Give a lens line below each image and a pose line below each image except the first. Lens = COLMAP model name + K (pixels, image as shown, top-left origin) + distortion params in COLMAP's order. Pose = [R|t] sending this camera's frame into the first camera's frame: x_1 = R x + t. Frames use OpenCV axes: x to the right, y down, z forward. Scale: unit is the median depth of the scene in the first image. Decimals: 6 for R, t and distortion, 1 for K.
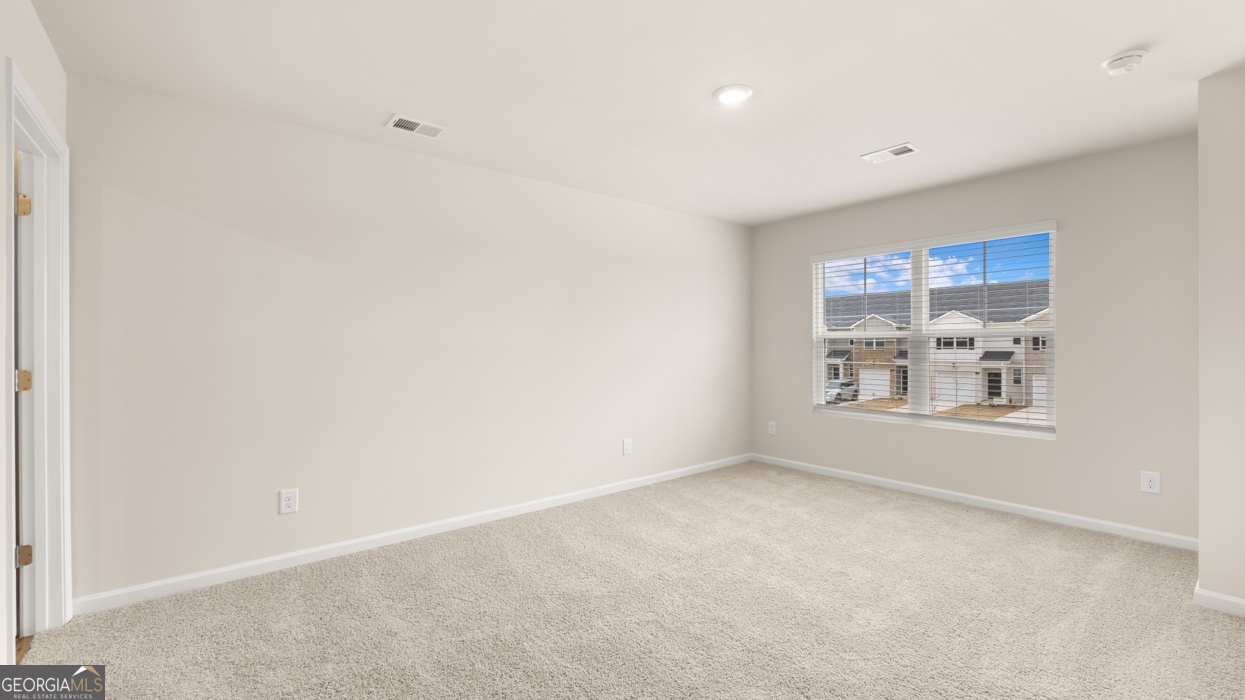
lens RADIAL K [[523.6, 0, 619.3], [0, 523.6, 340.9], [0, 0, 1]] dist [-0.002194, -0.000104]
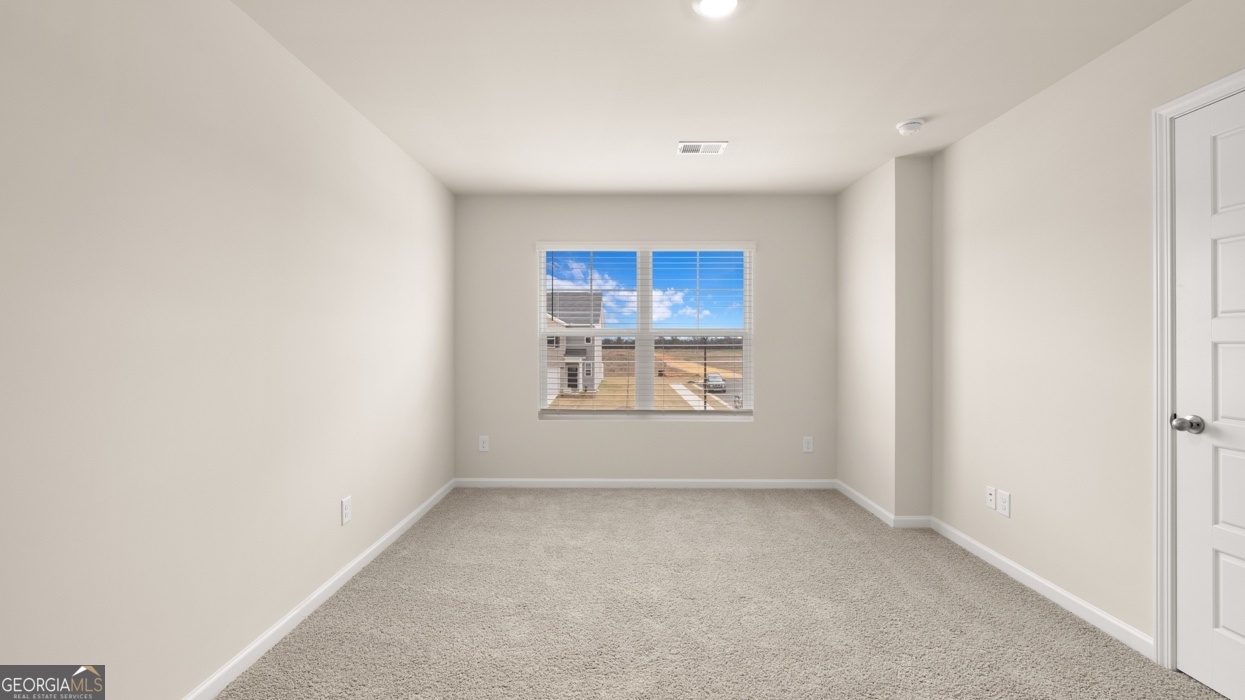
lens RADIAL K [[523.6, 0, 619.3], [0, 523.6, 340.9], [0, 0, 1]] dist [-0.002194, -0.000104]
pose [[0.629193, 0.006947, 0.777218, -0.260581], [-0.010465, 0.999945, -0.000467, 0.004272], [-0.777179, -0.007840, 0.629231, 0.385712]]
